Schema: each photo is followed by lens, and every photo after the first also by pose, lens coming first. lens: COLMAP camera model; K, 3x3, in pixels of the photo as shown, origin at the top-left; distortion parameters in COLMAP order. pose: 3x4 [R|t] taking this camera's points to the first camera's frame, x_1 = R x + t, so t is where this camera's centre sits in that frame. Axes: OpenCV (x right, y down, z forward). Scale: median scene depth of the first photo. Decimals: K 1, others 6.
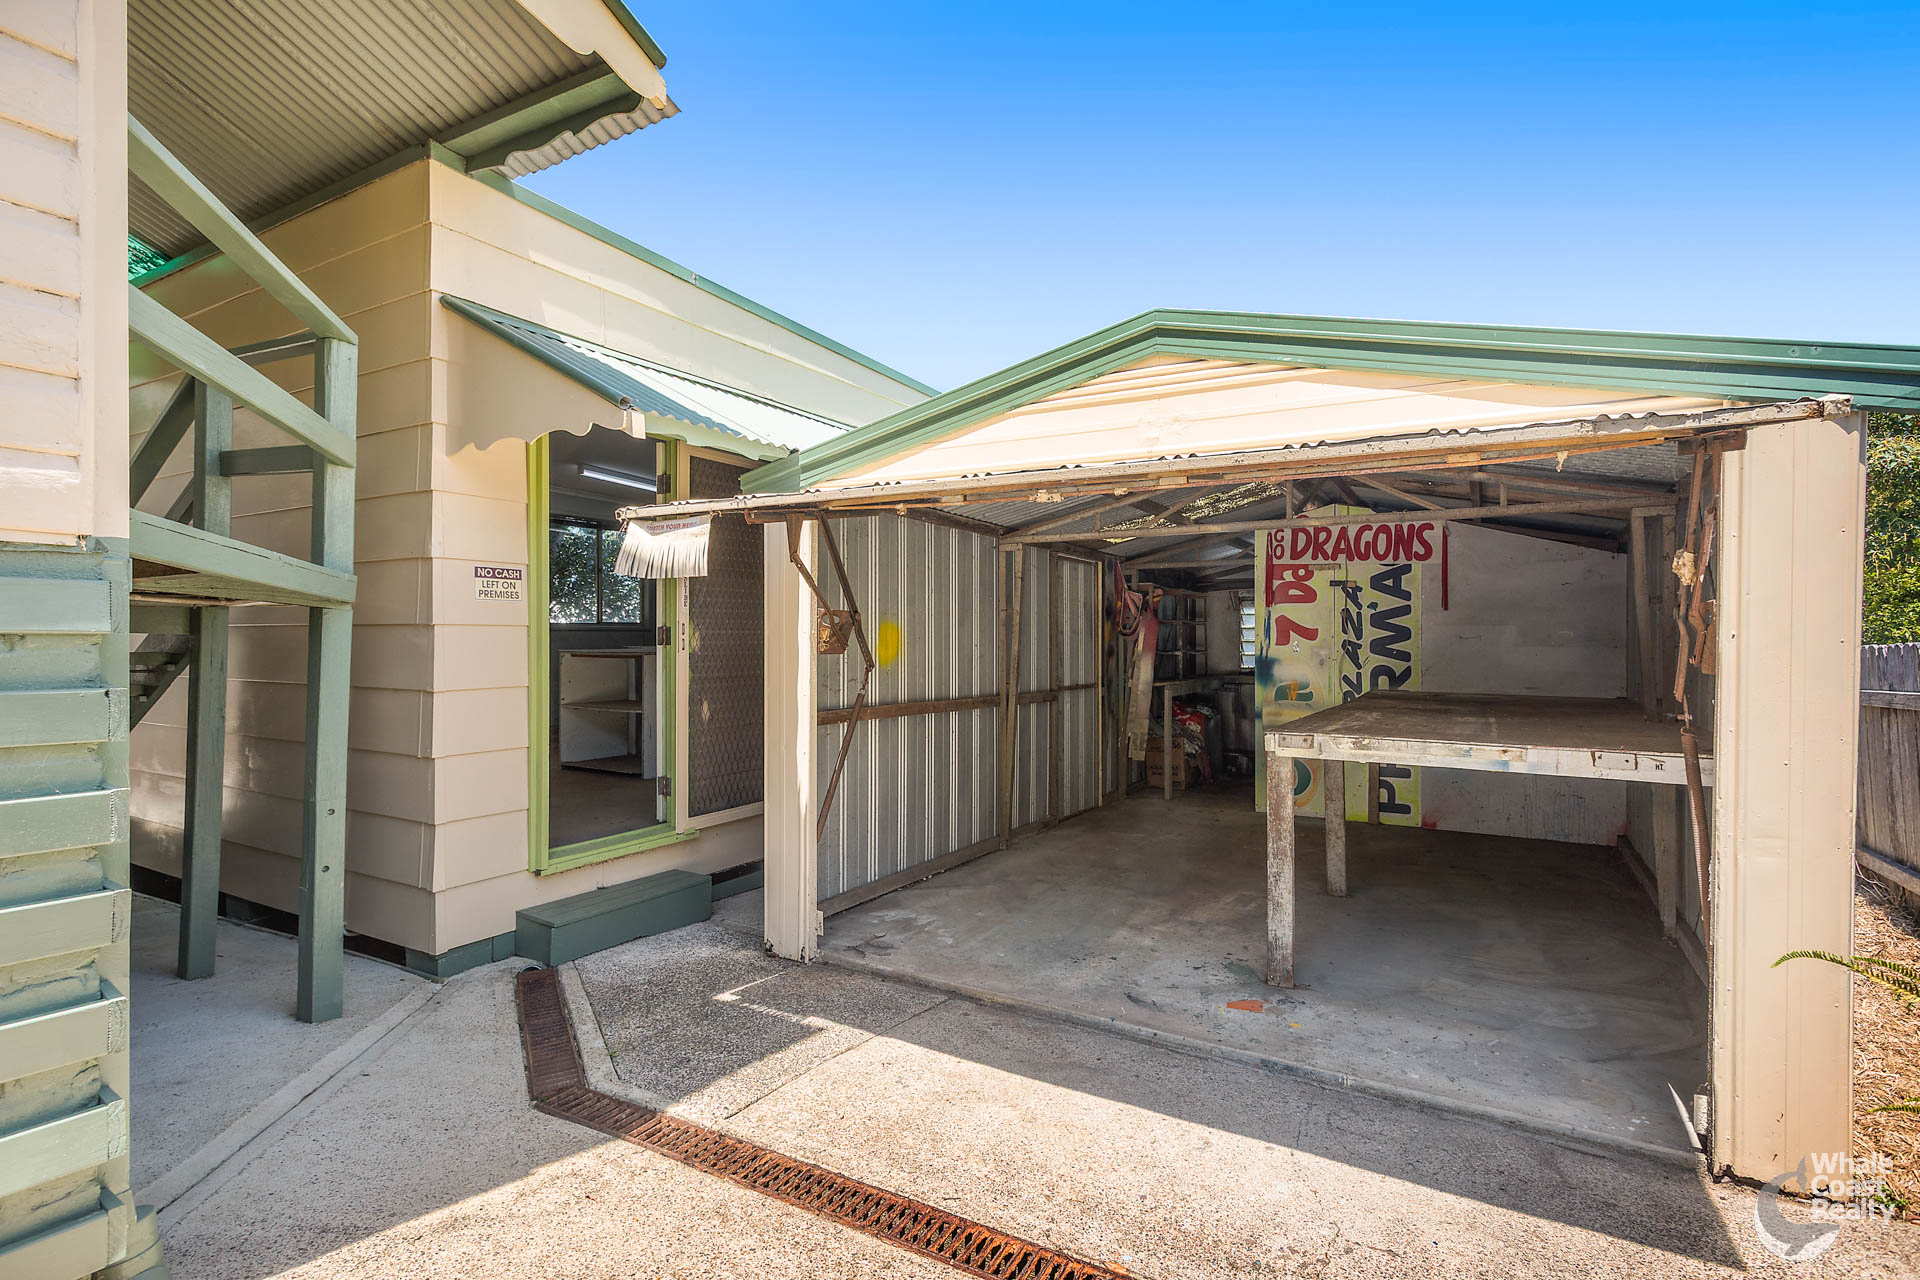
lens RADIAL K [[937.1, 0, 964.9], [0, 937.1, 650.4], [0, 0, 1]] dist [-0.025913, -0.000147]
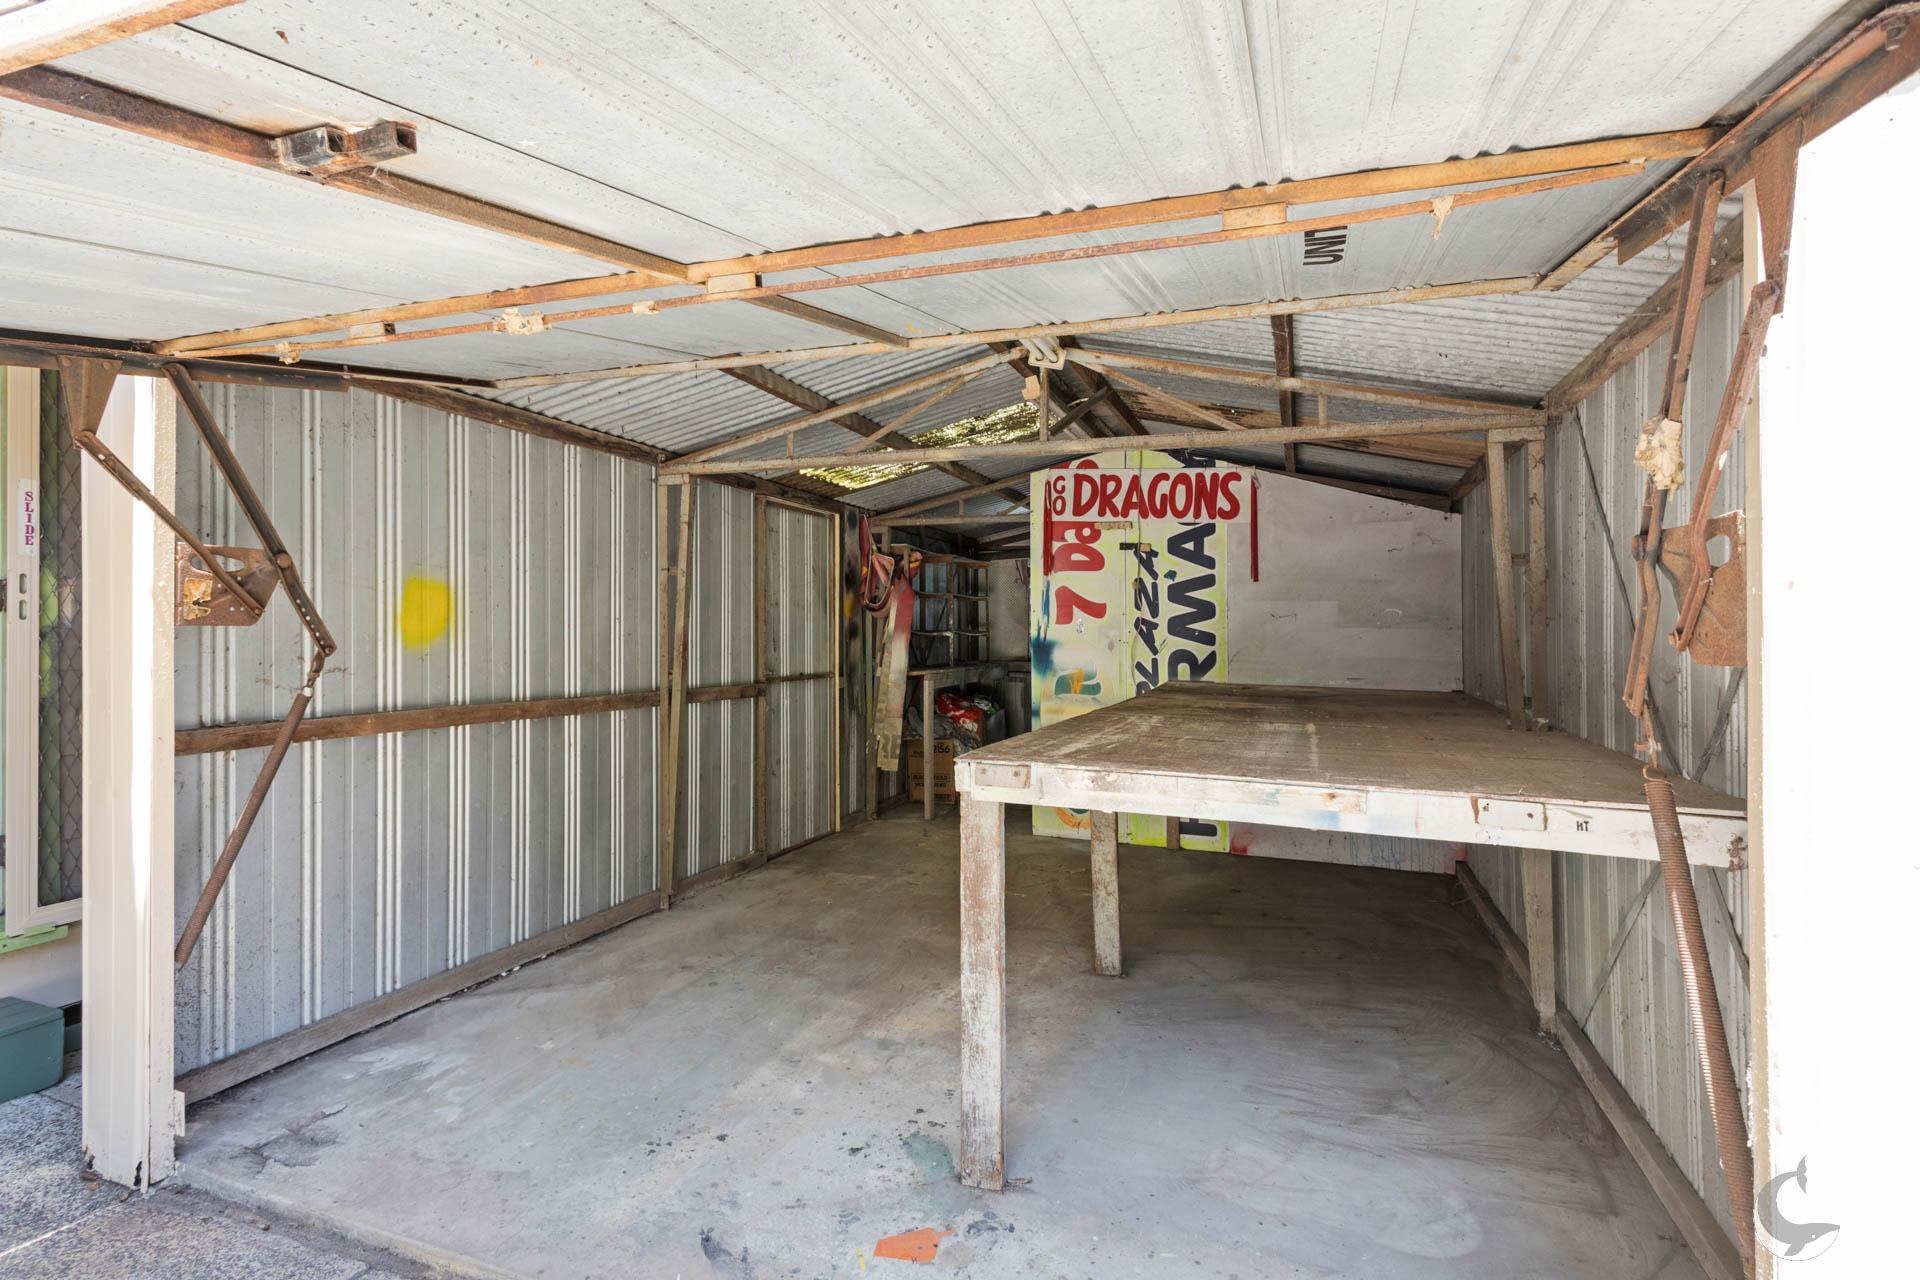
lens RADIAL K [[919.5, 0, 986.3], [0, 919.5, 597.4], [0, 0, 1]] dist [-0.058905, 0.041600]
pose [[0.984504, 0.012637, 0.174908, 0.159996], [-0.005296, 0.999088, -0.042376, 0.006061], [-0.175284, 0.040793, 0.983672, 0.282495]]
